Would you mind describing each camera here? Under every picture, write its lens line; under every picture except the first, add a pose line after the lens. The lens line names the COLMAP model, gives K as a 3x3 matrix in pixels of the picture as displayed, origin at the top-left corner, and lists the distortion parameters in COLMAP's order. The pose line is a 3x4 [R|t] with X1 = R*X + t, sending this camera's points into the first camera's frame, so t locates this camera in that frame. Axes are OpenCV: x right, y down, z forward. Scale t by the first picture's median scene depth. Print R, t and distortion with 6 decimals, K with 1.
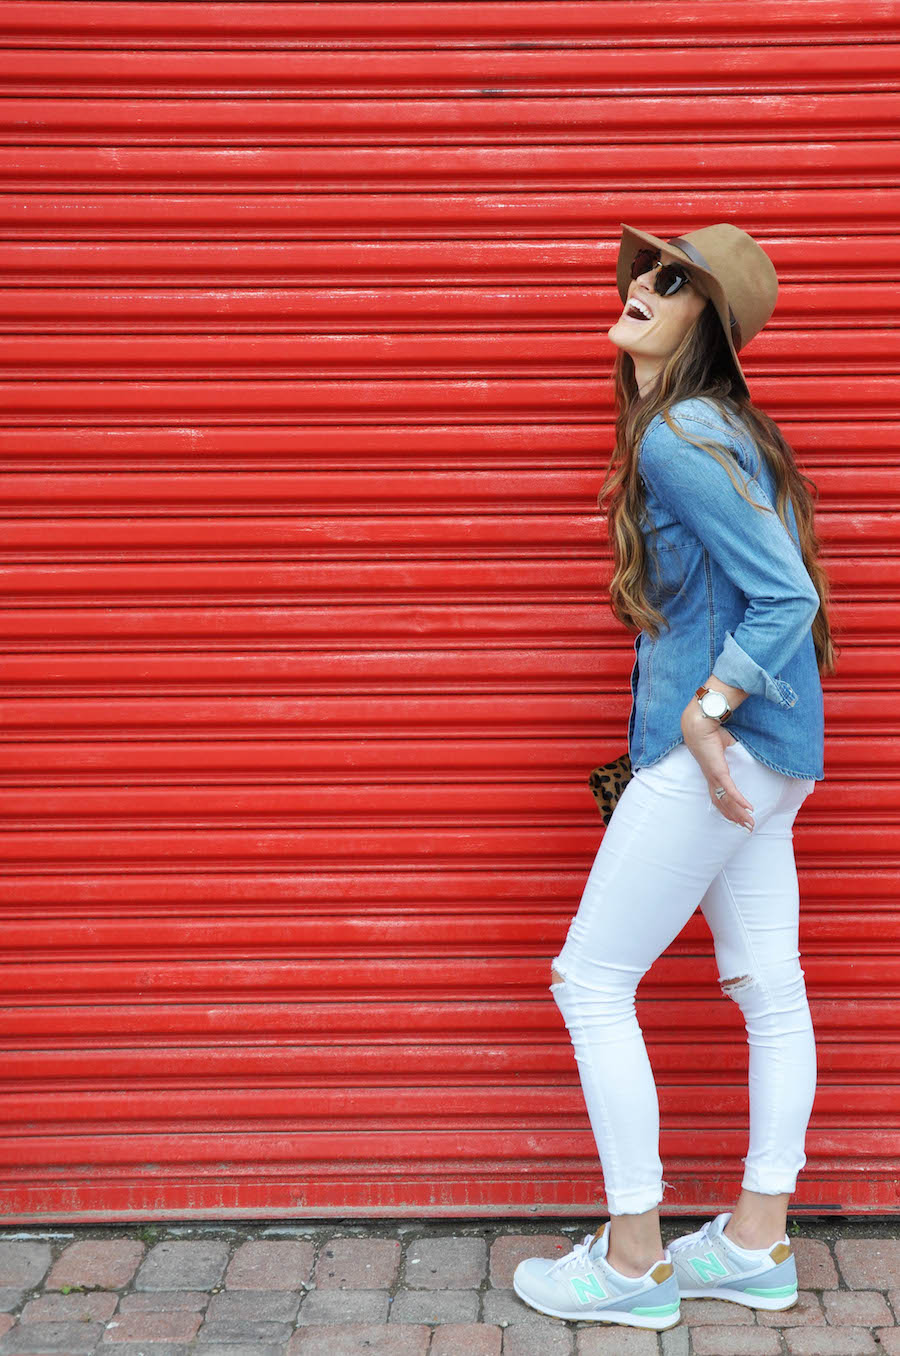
lens RADIAL K [[2427.3, 0, 457.2], [0, 2427.3, 665.1], [0, 0, 1]] dist [0.059370, 0.000000]
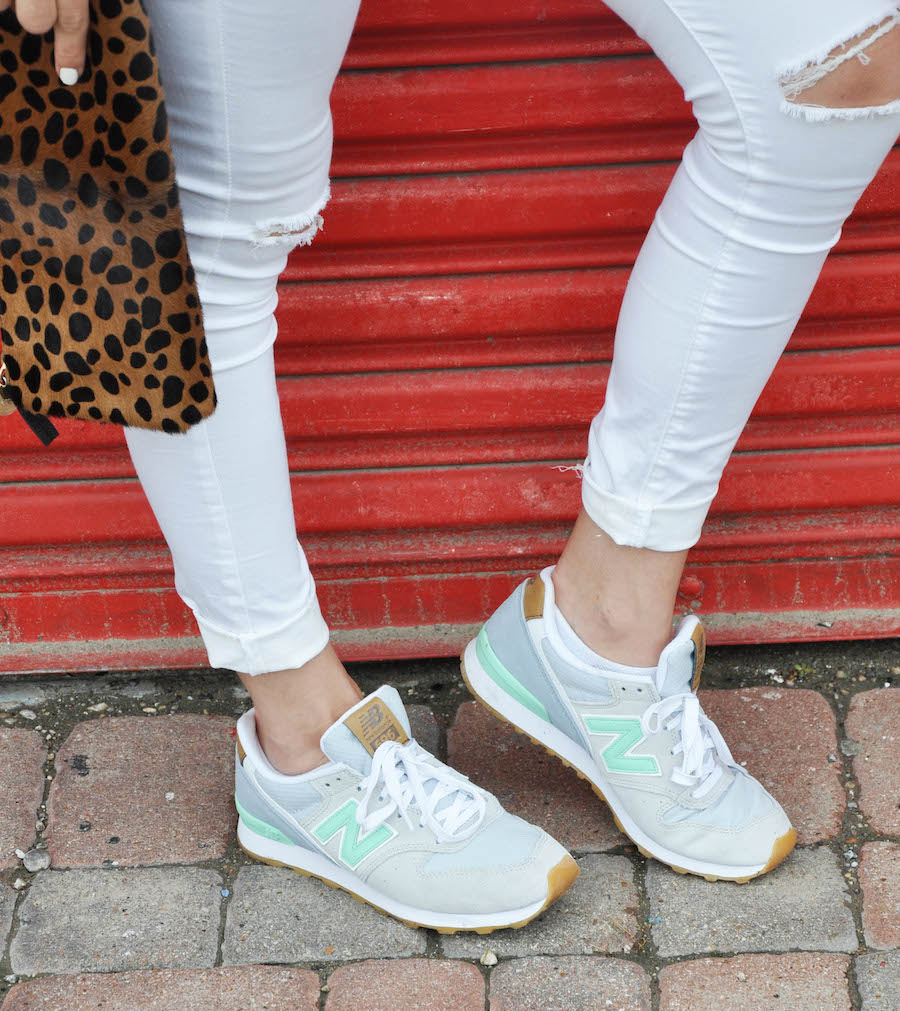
lens RADIAL K [[3183.1, 0, 450.3], [0, 3183.1, 506.2], [0, 0, 1]] dist [0.533128, 0.000000]
pose [[0.998335, -0.057317, 0.006538, 0.012581], [0.047942, 0.887356, 0.458585, -0.059466], [-0.032087, -0.457508, 0.888626, 0.499429]]
